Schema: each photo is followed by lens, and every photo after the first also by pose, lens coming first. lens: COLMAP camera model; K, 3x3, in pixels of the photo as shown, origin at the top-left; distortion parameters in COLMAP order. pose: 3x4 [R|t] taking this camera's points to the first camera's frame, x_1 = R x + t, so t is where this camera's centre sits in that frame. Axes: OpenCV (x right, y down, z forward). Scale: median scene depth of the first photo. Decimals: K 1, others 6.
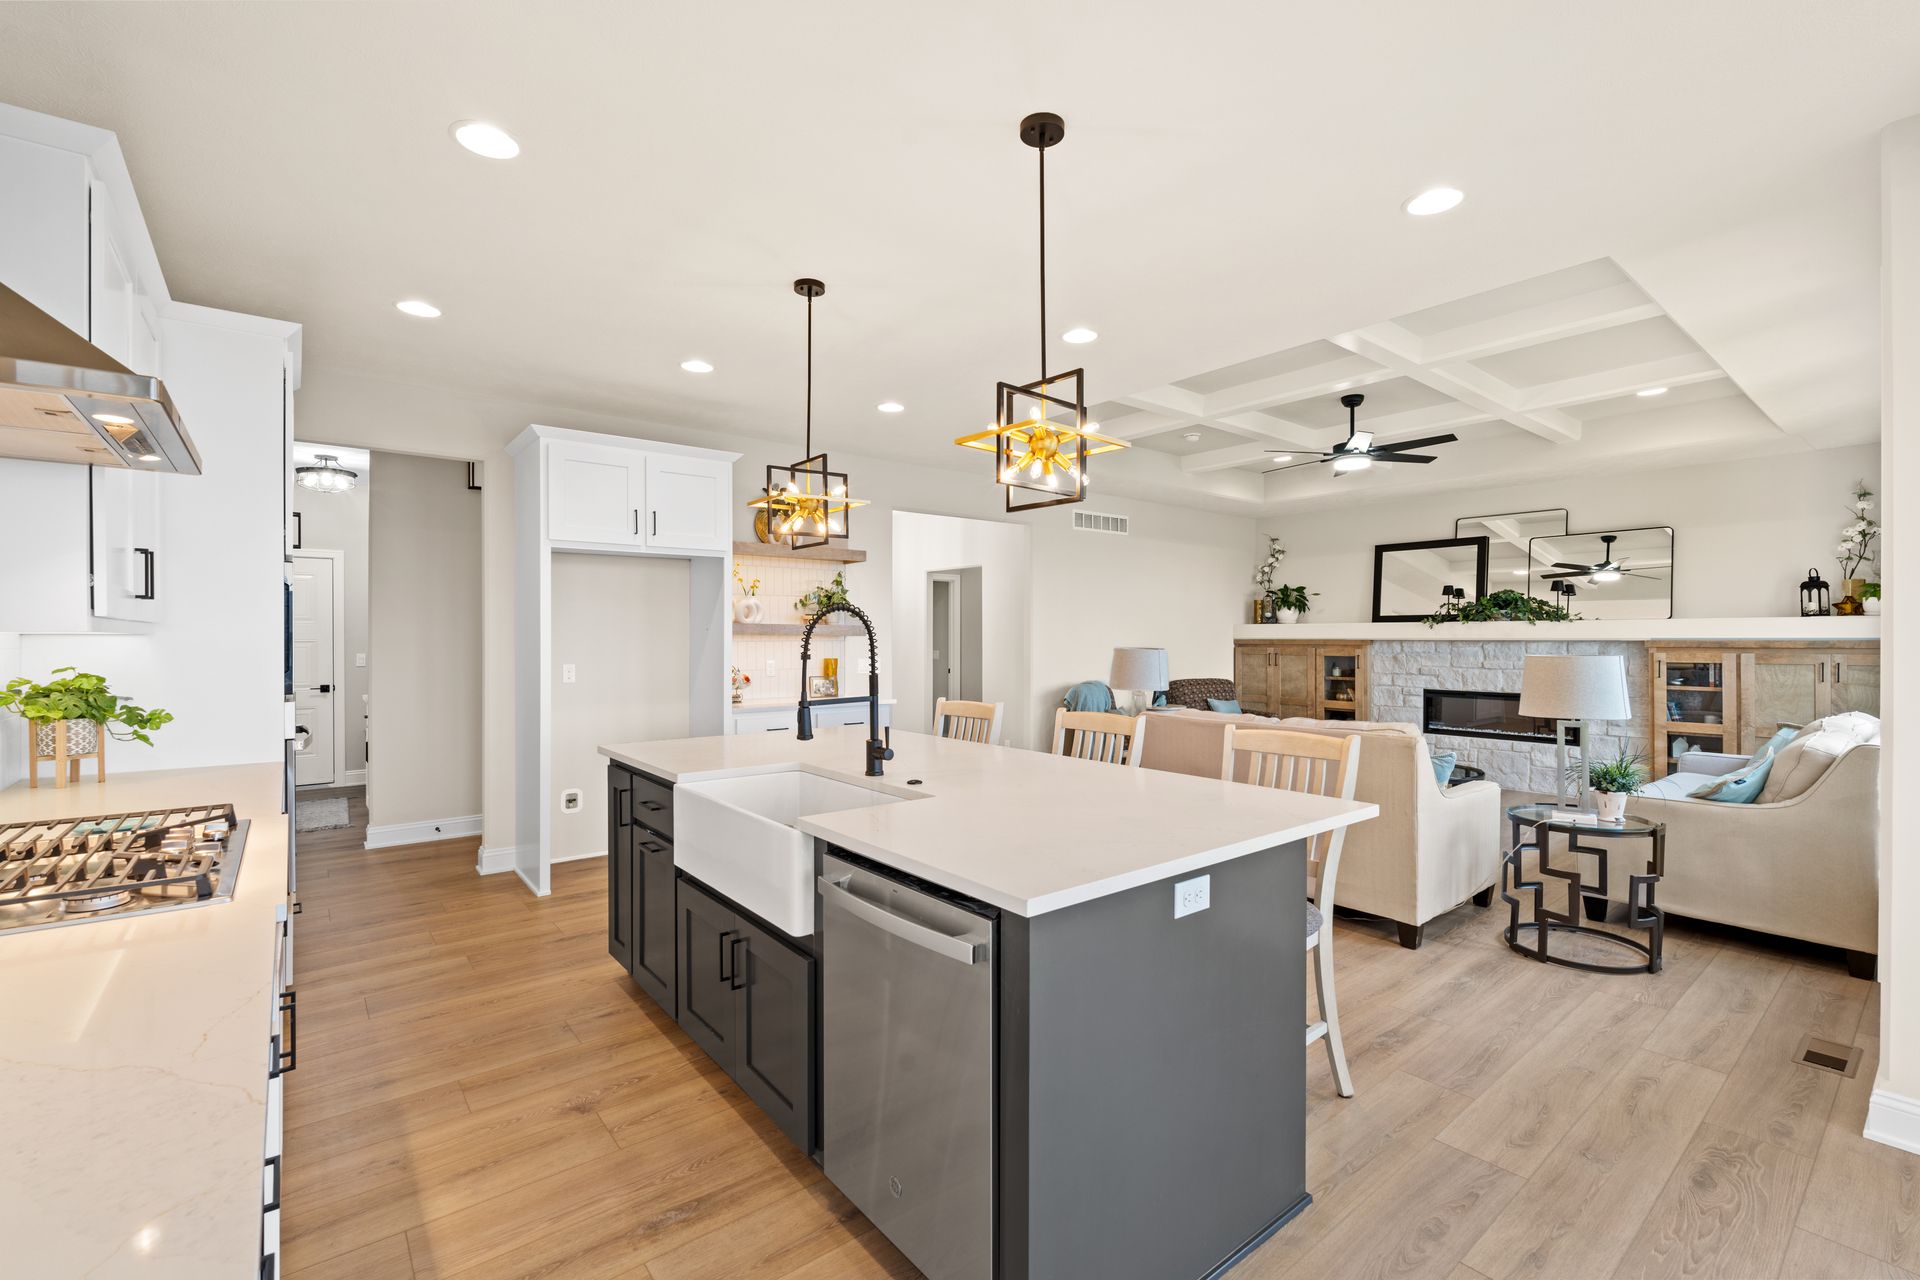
lens RADIAL K [[836.9, 0, 960.0], [0, 836.9, 640.0], [0, 0, 1]] dist [-0.000356, -0.000187]
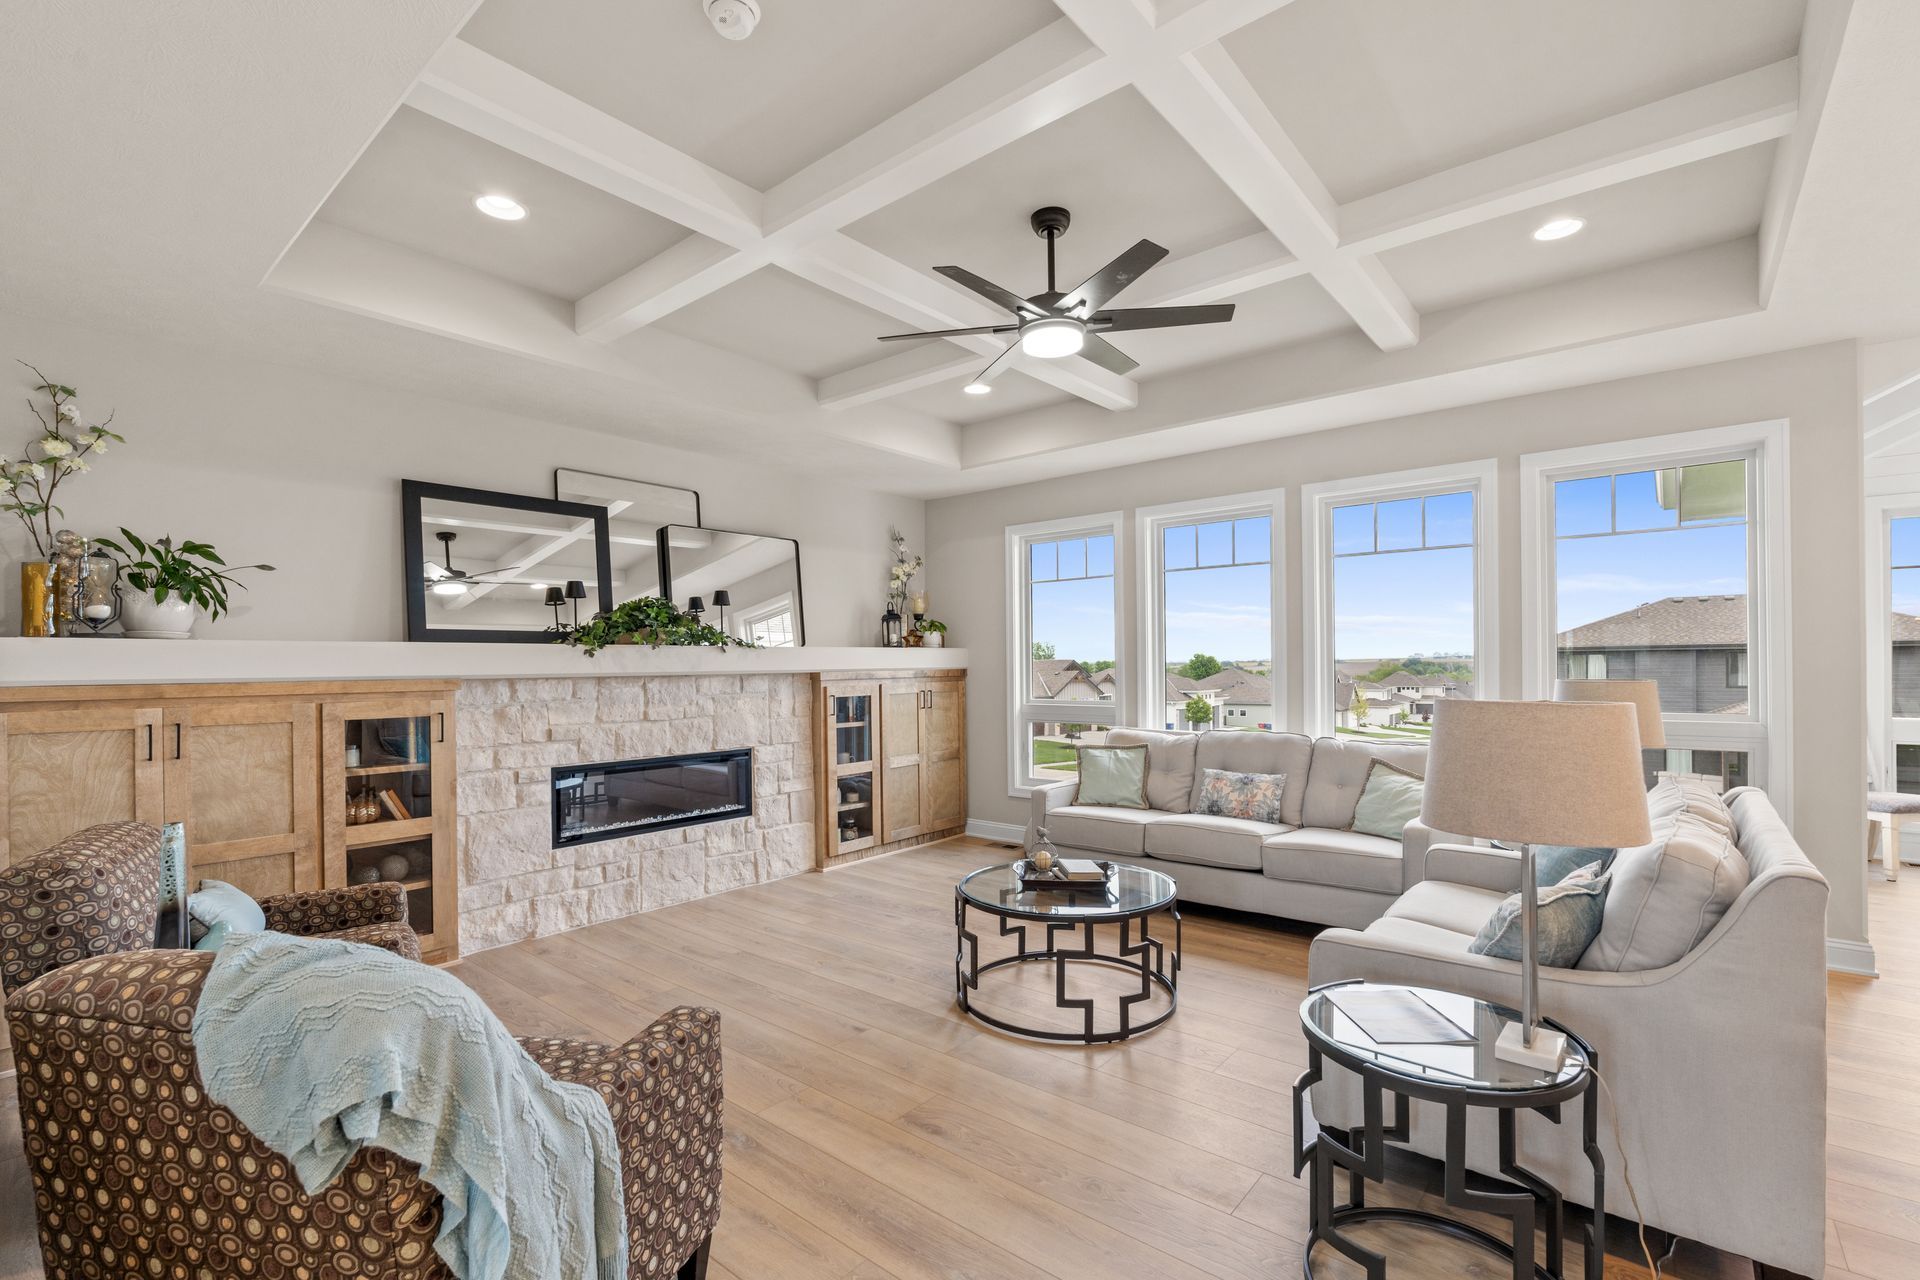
lens RADIAL K [[836.9, 0, 960.0], [0, 836.9, 640.0], [0, 0, 1]] dist [-0.000356, -0.000187]
pose [[-0.191885, 0.023731, 0.981130, -0.029022], [0.007238, 0.999715, -0.022765, -0.009532], [-0.981391, 0.002733, -0.192002, 0.829084]]
